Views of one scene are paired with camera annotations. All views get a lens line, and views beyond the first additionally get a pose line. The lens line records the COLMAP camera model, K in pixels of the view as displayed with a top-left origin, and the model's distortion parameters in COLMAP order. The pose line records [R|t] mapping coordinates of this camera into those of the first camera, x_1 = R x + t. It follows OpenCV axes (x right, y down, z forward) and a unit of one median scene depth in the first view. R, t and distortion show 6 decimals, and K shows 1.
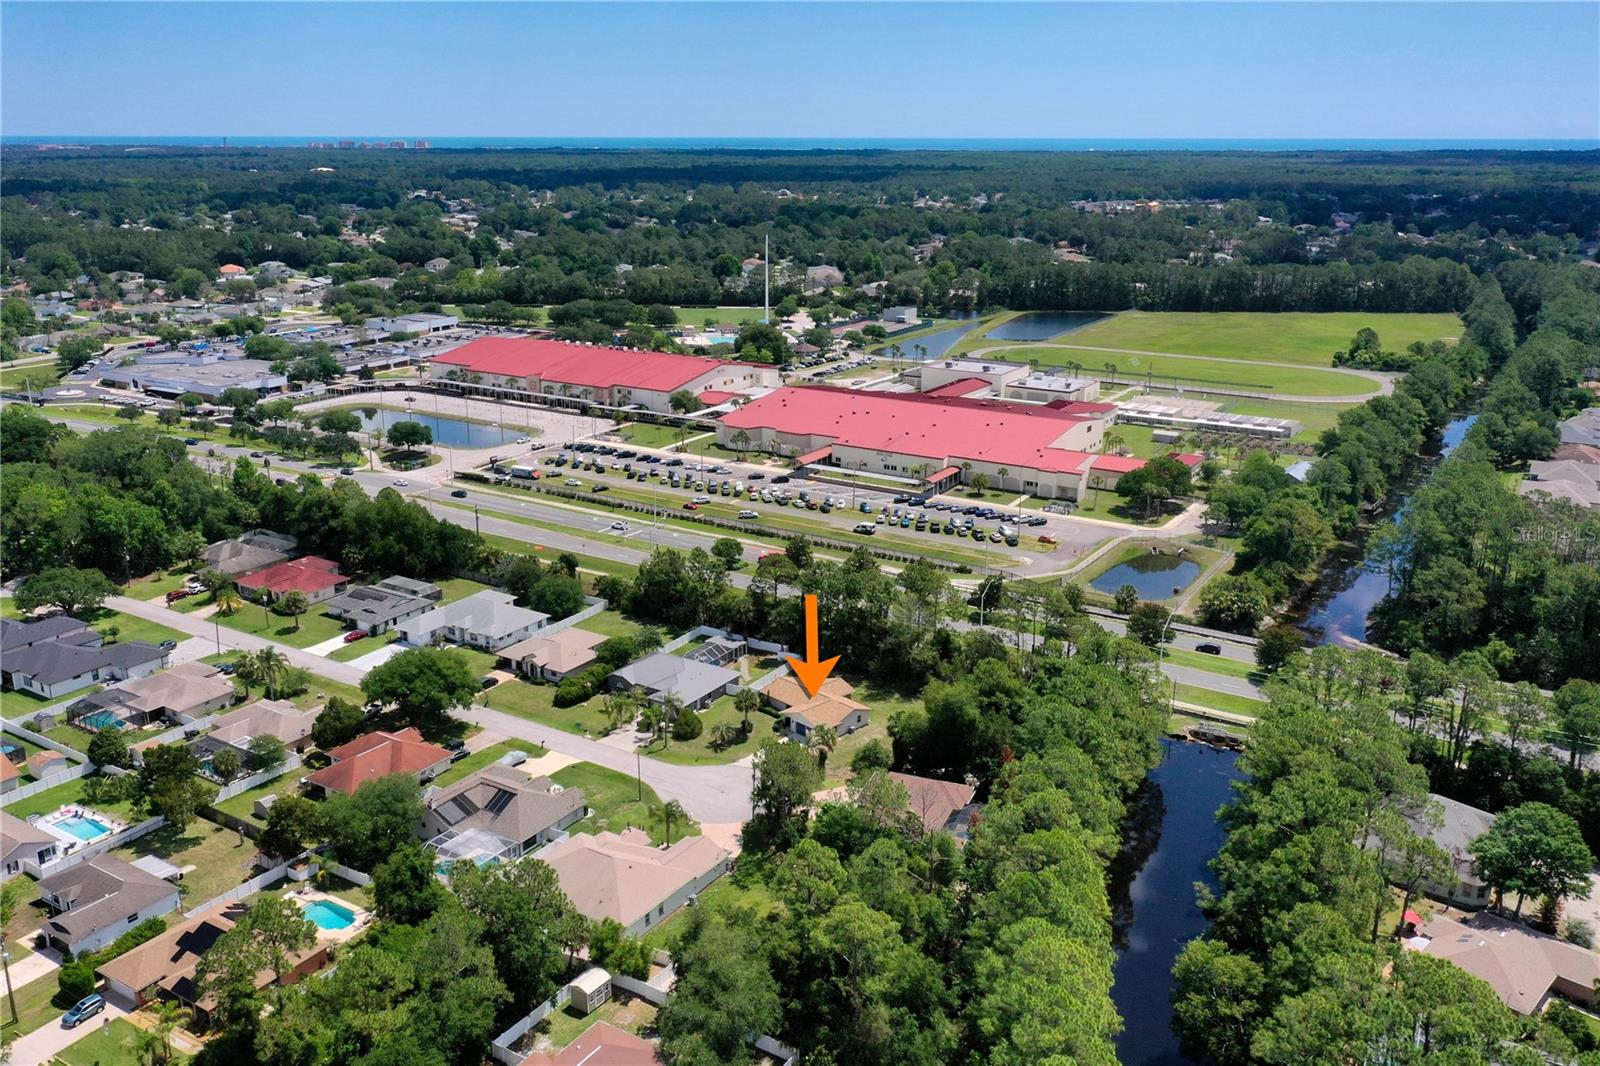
lens RADIAL K [[1359.7, 0, 792.8], [0, 1359.7, 533.6], [0, 0, 1]] dist [-0.001983, -0.000277]
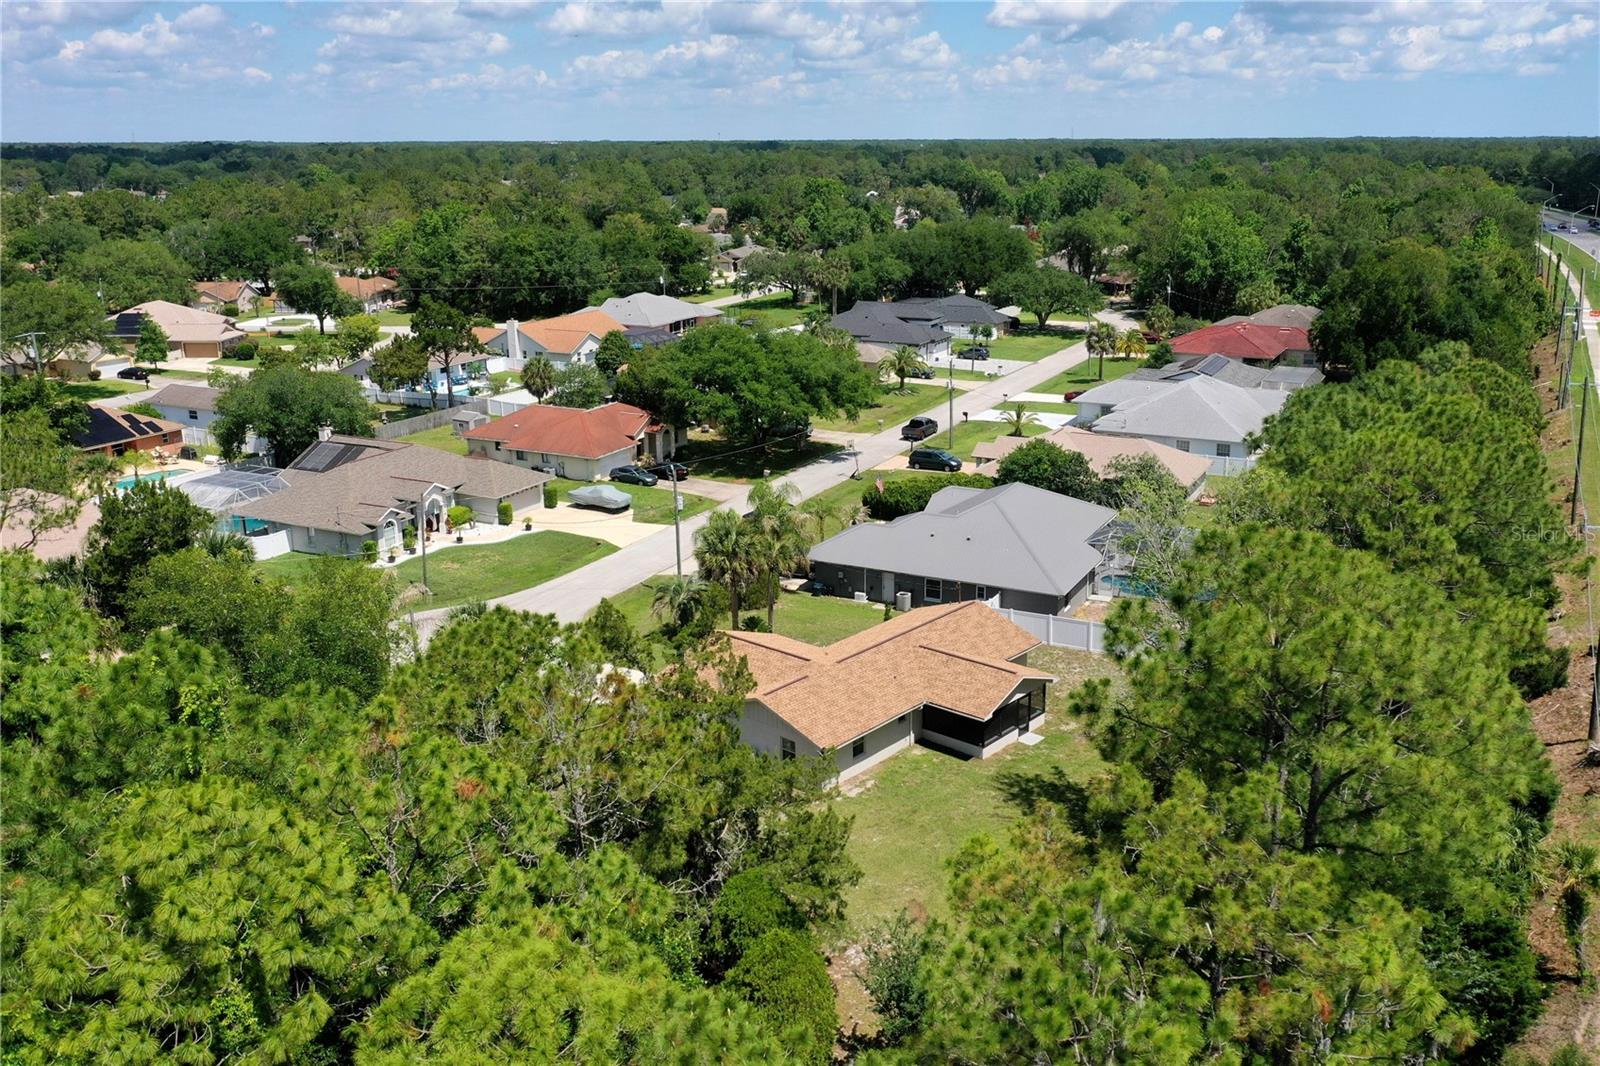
lens RADIAL K [[1358.5, 0, 844.6], [0, 1358.5, 534.6], [0, 0, 1]] dist [0.004359, 0.002614]
pose [[0.093225, 0.278136, -0.956007, 0.213549], [-0.272879, 0.930559, 0.244123, 0.011404], [0.957521, 0.238116, 0.162649, 0.639173]]
